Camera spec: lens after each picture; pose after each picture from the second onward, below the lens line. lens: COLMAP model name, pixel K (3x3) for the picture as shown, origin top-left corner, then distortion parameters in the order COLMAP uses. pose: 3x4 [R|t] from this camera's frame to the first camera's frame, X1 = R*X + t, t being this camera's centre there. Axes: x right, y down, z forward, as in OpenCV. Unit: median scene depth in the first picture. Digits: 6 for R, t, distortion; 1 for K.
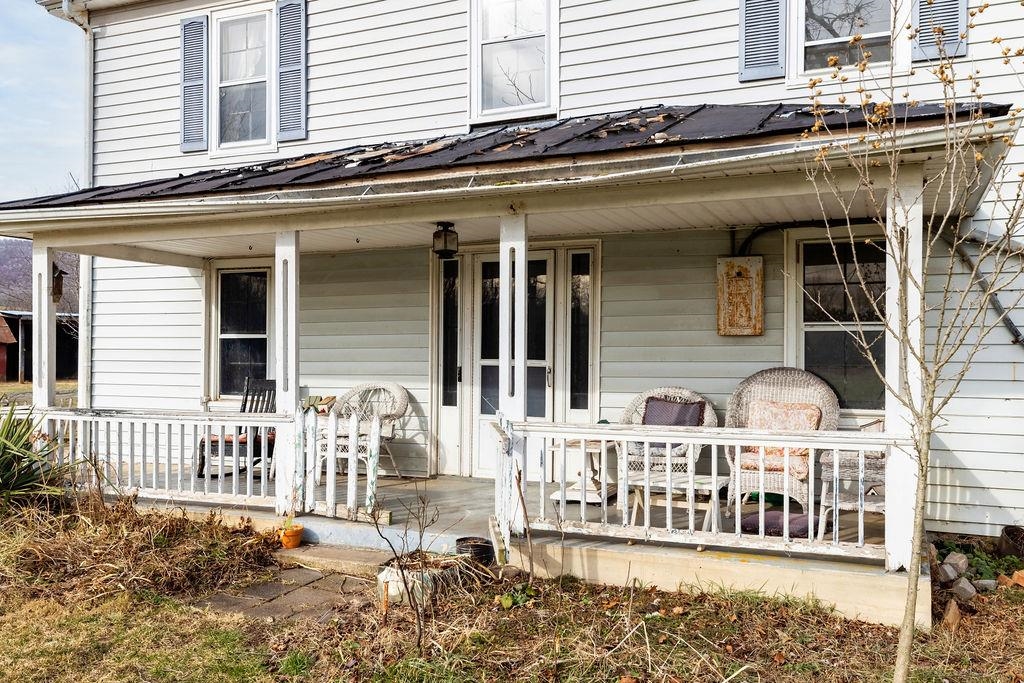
lens RADIAL K [[815.7, 0, 524.7], [0, 815.7, 343.6], [0, 0, 1]] dist [0.010394, 0.006626]
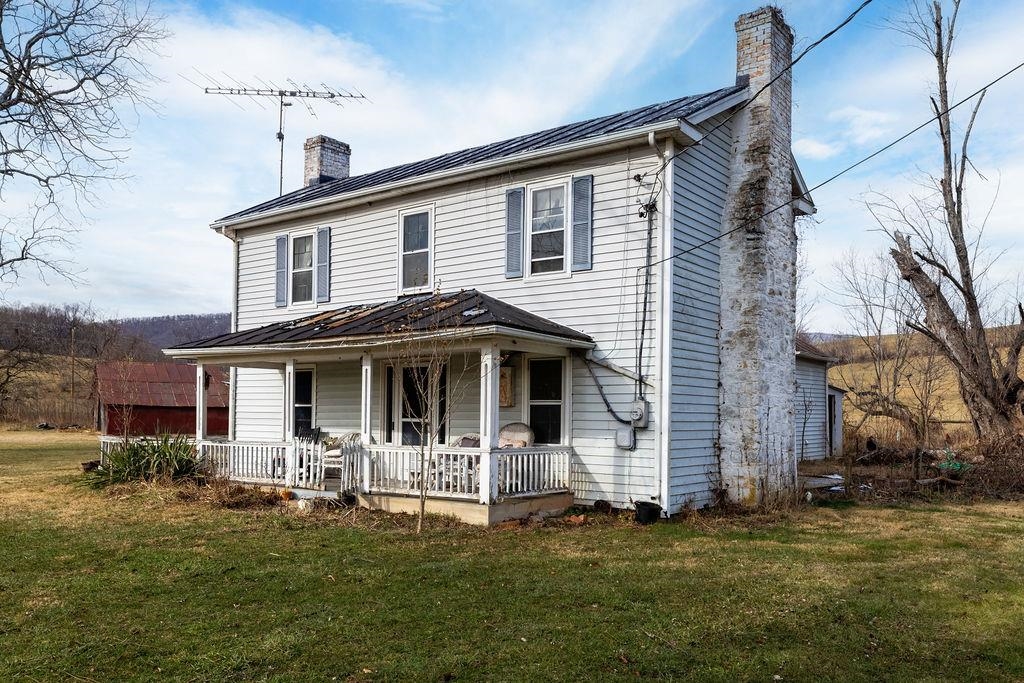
lens RADIAL K [[823.7, 0, 514.1], [0, 823.7, 397.1], [0, 0, 1]] dist [0.003362, 0.001652]
pose [[0.968043, -0.000605, -0.250785, 0.757249], [-0.002286, 0.999934, -0.011236, -0.010399], [0.250775, 0.011450, 0.967978, -0.892173]]
